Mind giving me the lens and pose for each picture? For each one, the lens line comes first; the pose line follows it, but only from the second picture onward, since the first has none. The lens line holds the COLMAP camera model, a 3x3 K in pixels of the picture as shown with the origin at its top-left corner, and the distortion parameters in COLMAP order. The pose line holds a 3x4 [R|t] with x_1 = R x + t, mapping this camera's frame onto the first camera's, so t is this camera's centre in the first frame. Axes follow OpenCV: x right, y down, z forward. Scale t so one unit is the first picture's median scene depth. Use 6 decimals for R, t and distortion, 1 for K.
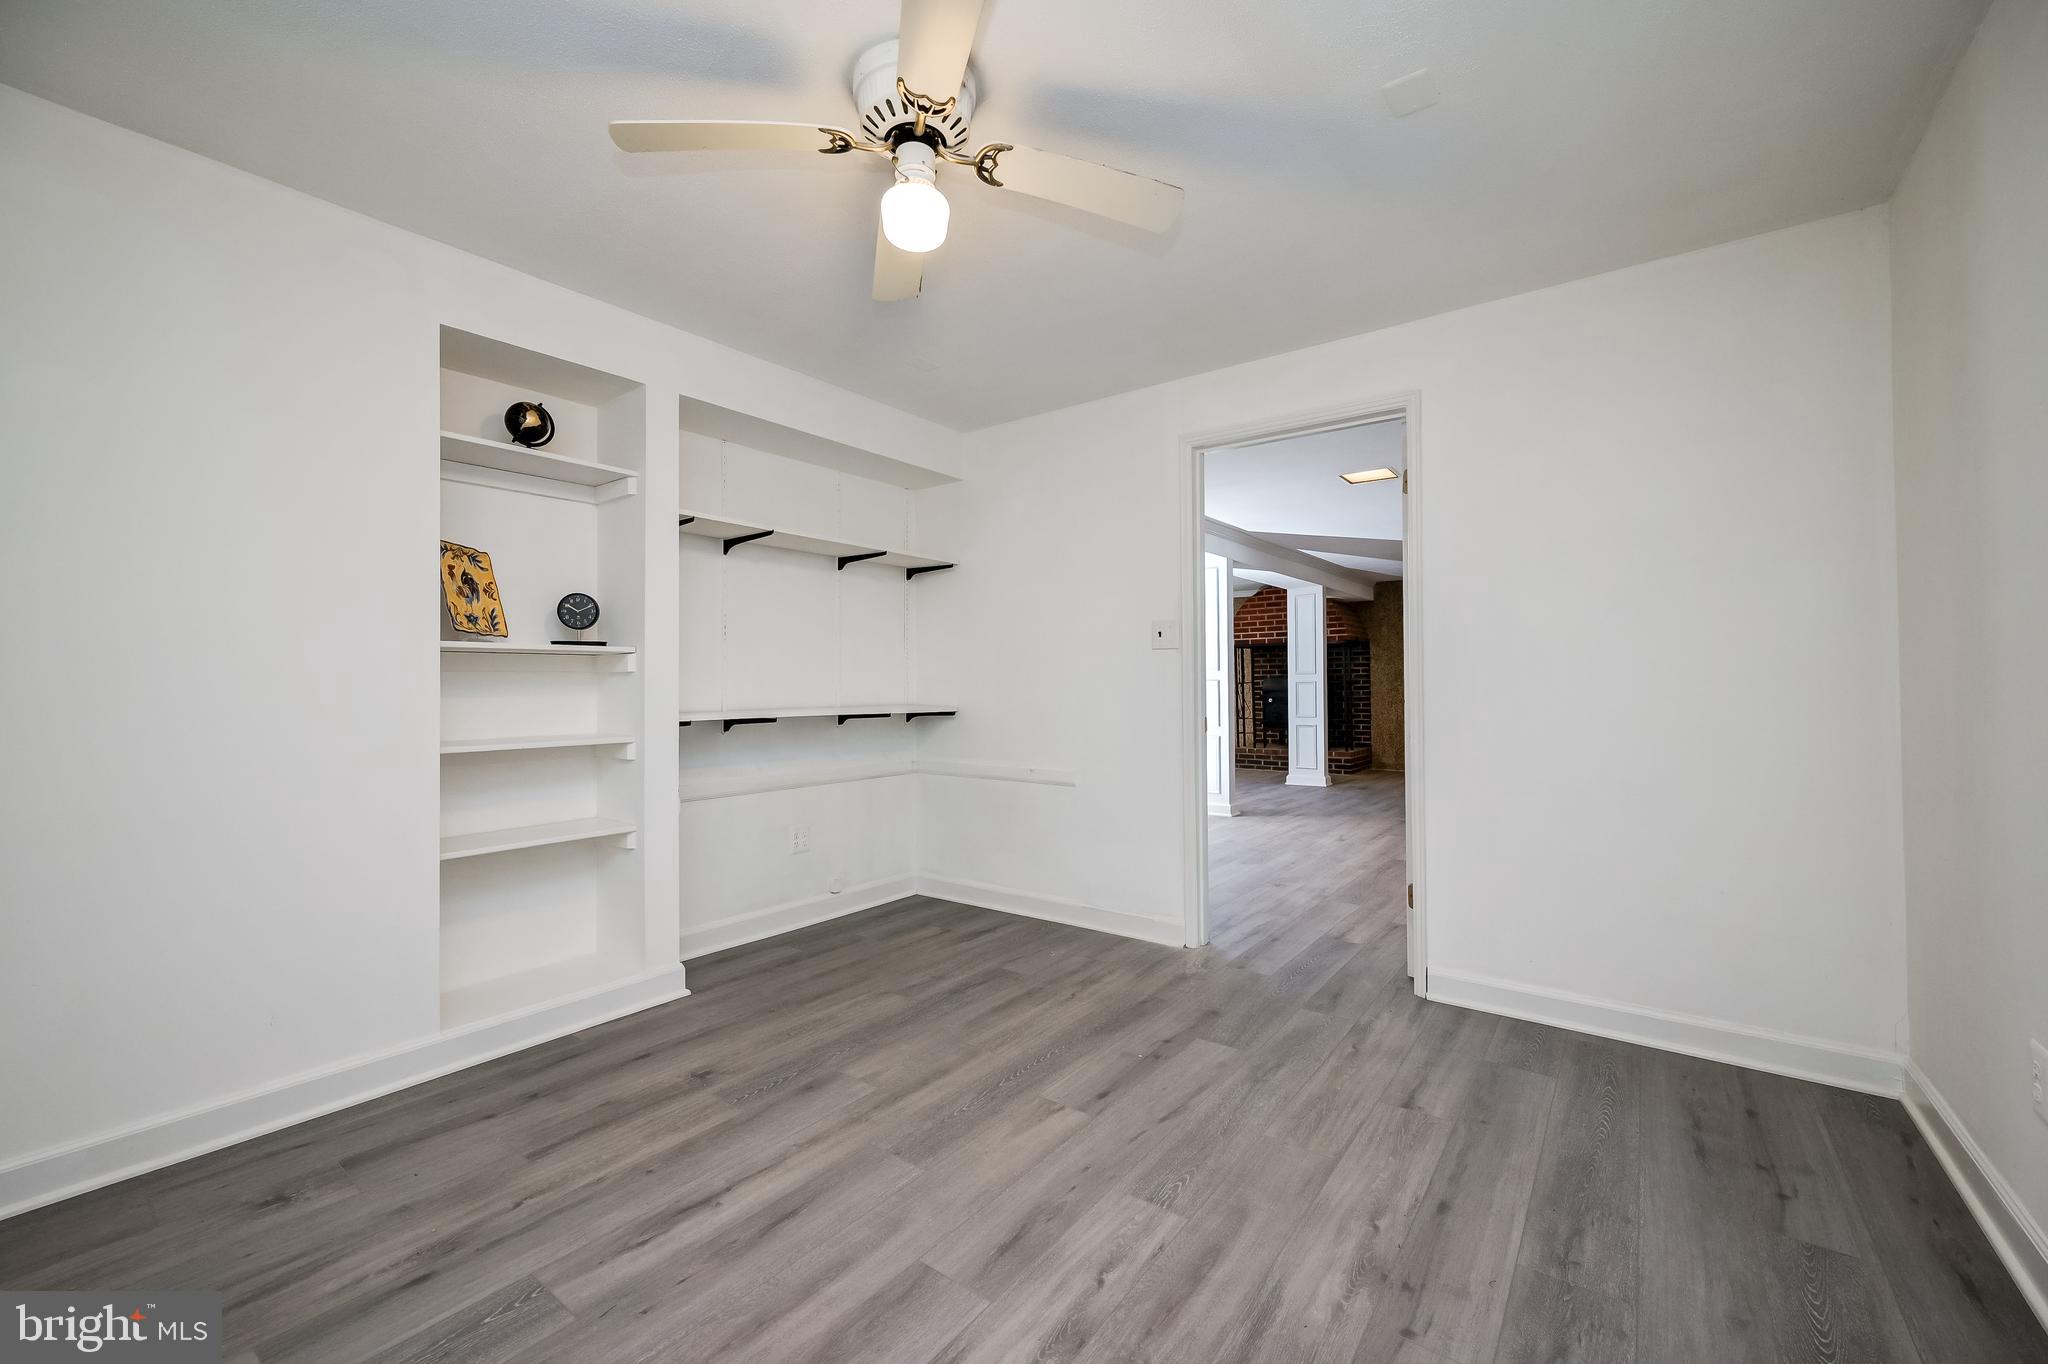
lens RADIAL K [[800.1, 0, 1019.6], [0, 800.1, 664.5], [0, 0, 1]] dist [0.008437, 0.000553]
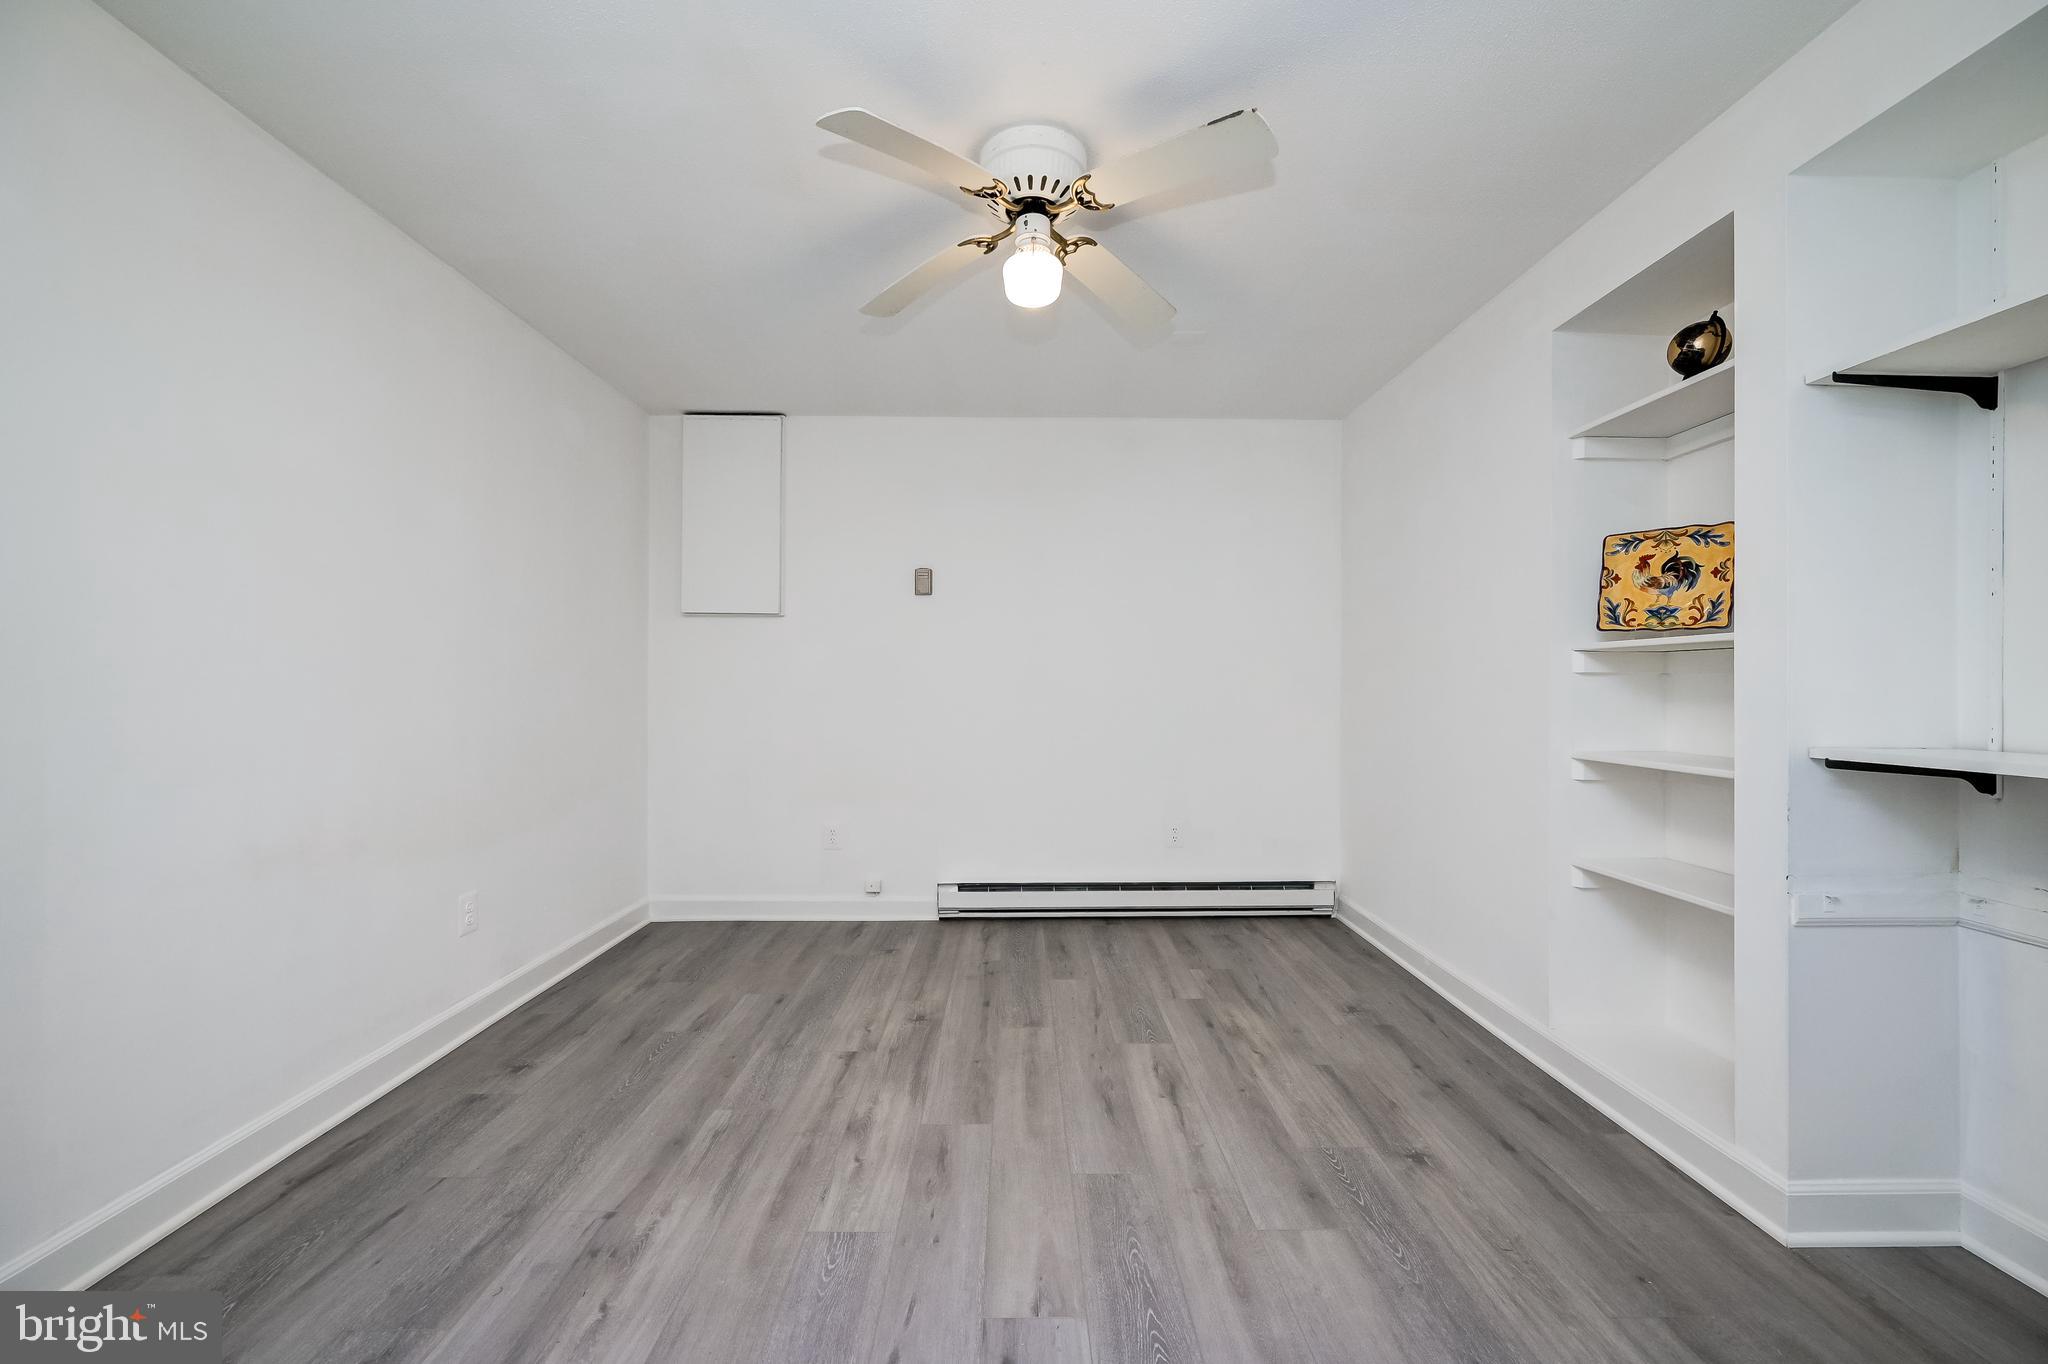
lens RADIAL K [[800.1, 0, 1025.7], [0, 800.1, 690.0], [0, 0, 1]] dist [0.008437, 0.000553]
pose [[-0.776132, 0.007194, -0.630530, 0.588065], [0.017995, 0.999780, -0.010743, 0.032538], [0.630314, -0.019685, -0.776091, 1.844785]]
